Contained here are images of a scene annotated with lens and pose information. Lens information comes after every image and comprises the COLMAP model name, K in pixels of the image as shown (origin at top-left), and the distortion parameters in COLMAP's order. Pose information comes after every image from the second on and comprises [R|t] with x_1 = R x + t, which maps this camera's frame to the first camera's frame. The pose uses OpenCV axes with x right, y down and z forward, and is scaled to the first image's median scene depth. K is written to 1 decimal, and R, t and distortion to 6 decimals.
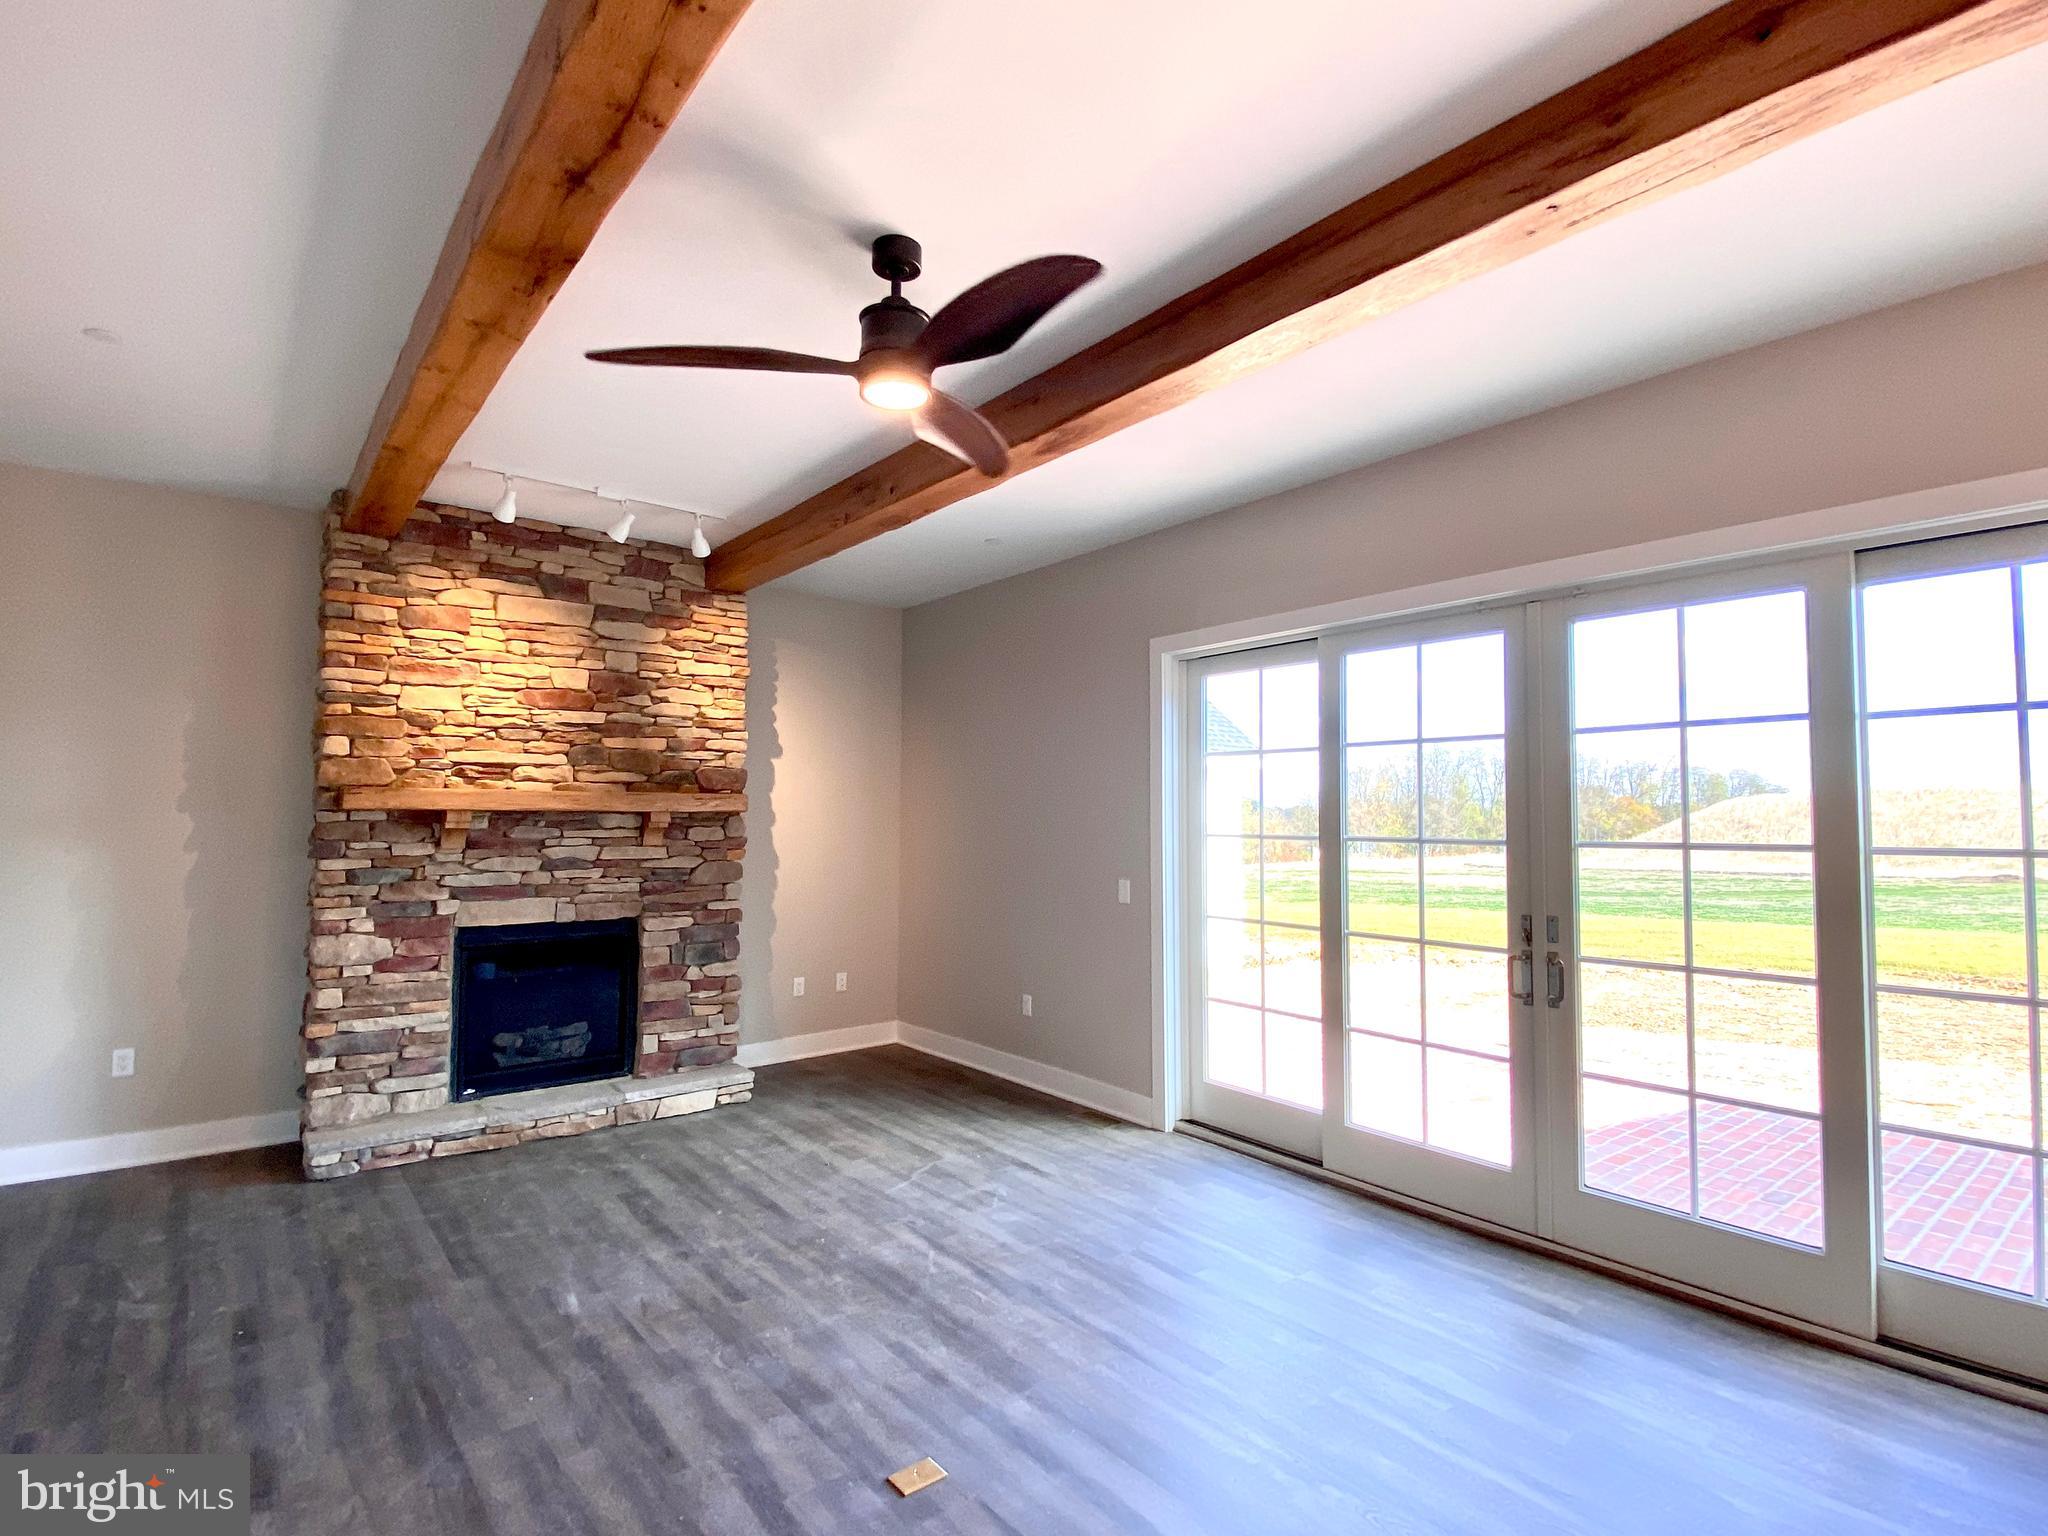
lens RADIAL K [[1011.1, 0, 1024.8], [0, 1011.1, 763.9], [0, 0, 1]] dist [0.023231, -0.003187]
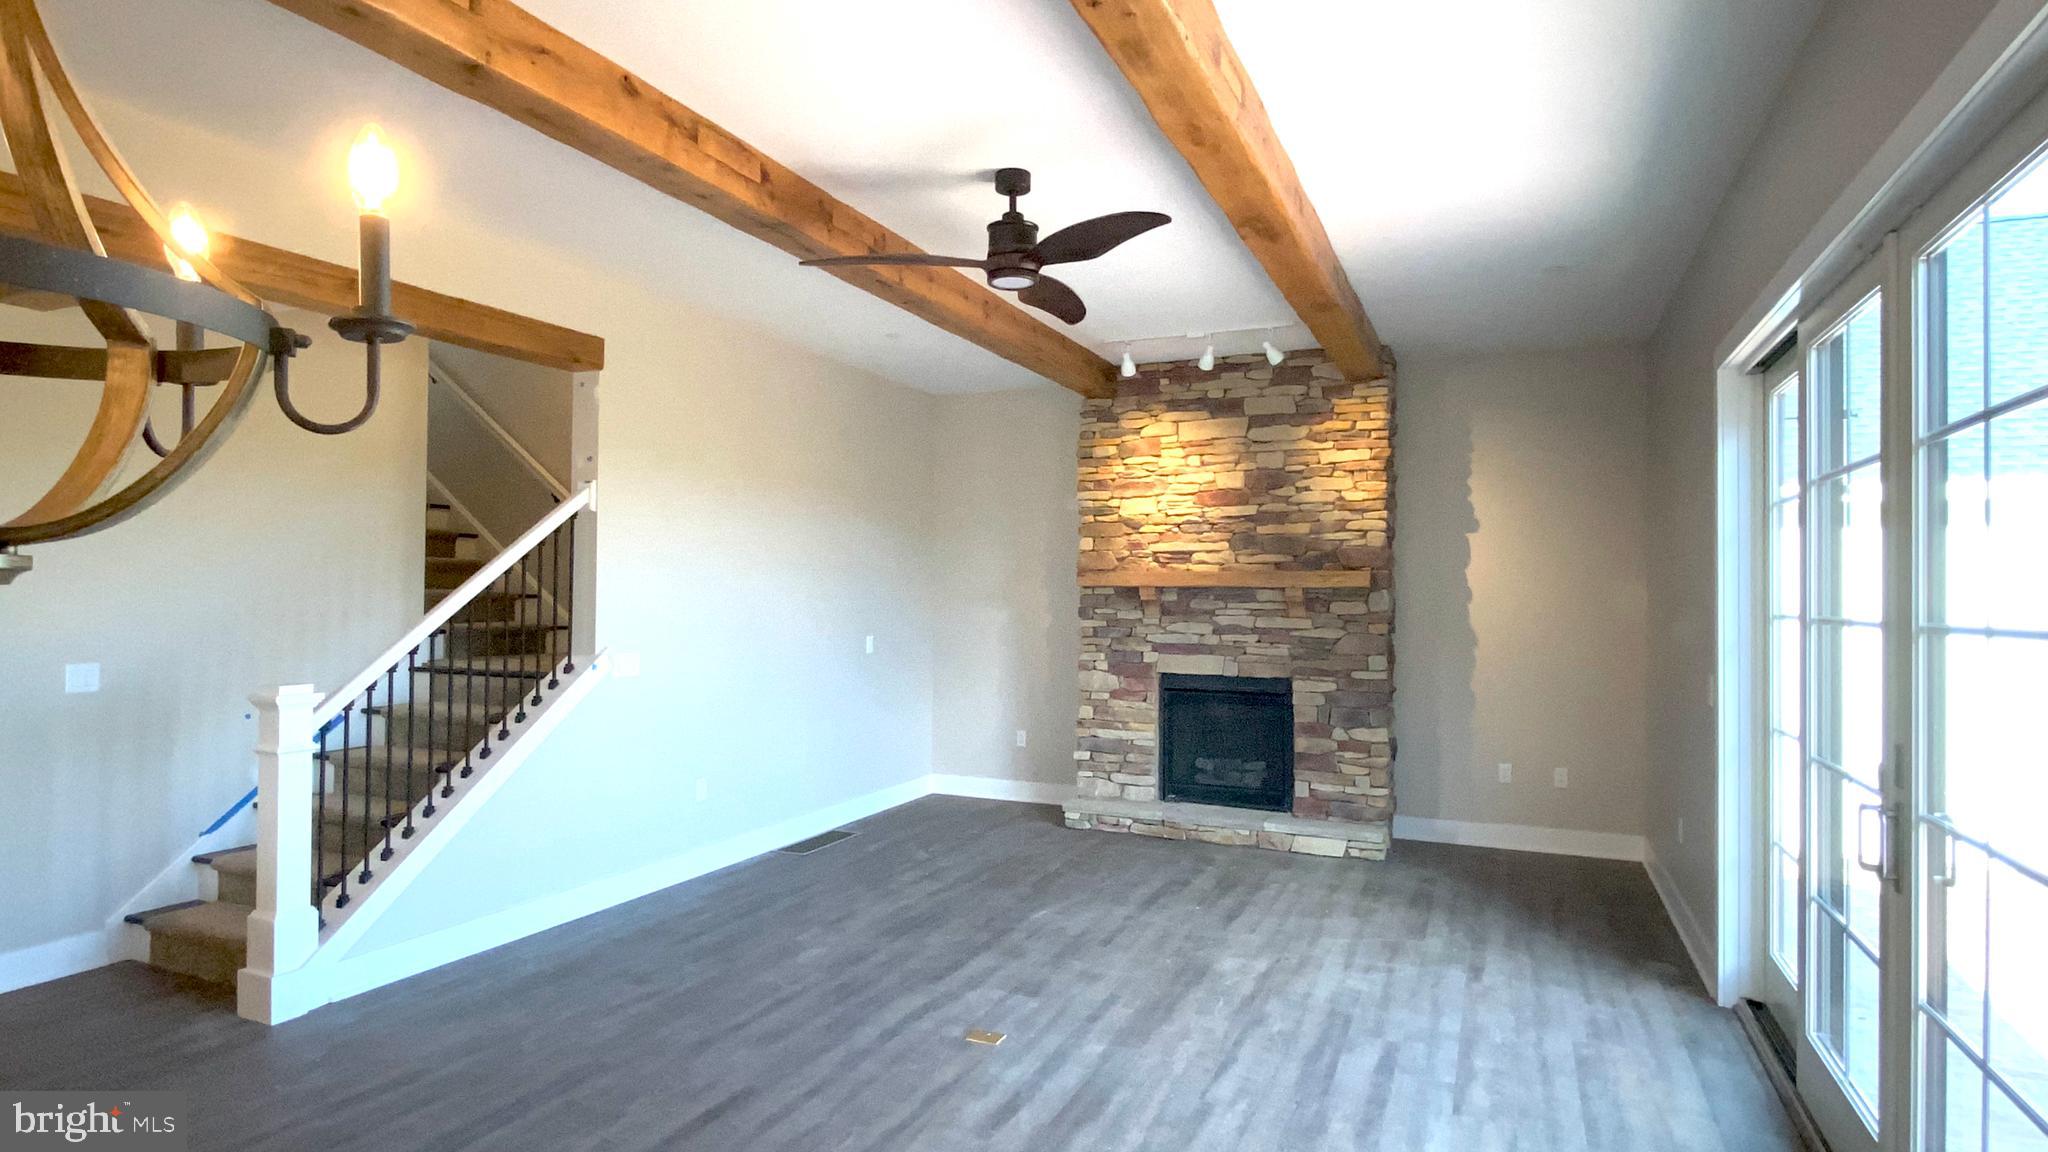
lens RADIAL K [[1095.5, 0, 1031.6], [0, 1095.5, 570.9], [0, 0, 1]] dist [0.111166, 0.000162]
pose [[0.463256, -0.022797, -0.885931, 0.685831], [0.041268, 0.999140, -0.004131, 0.024068], [0.885263, -0.034647, 0.463798, 0.177620]]
